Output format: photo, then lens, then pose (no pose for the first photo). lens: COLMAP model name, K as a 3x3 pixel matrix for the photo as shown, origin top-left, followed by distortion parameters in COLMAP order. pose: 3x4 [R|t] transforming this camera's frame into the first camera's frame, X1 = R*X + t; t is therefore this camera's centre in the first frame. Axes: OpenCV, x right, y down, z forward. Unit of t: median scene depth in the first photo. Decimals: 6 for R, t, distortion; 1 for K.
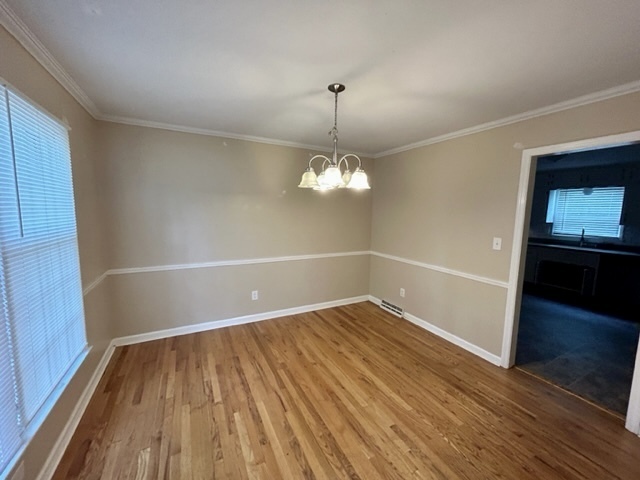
lens RADIAL K [[258.1, 0, 319.9], [0, 258.1, 239.6], [0, 0, 1]] dist [0.000573, 0.000645]
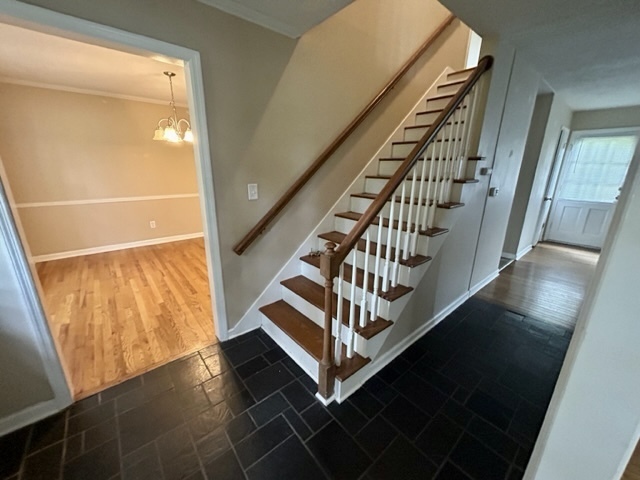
lens RADIAL K [[258.1, 0, 319.6], [0, 258.1, 241.1], [0, 0, 1]] dist [0.000573, 0.000645]
pose [[0.976193, -0.060221, 0.208377, 0.448319], [0.023493, 0.984390, 0.174428, 0.133465], [-0.215628, -0.165380, 0.962369, -0.703200]]
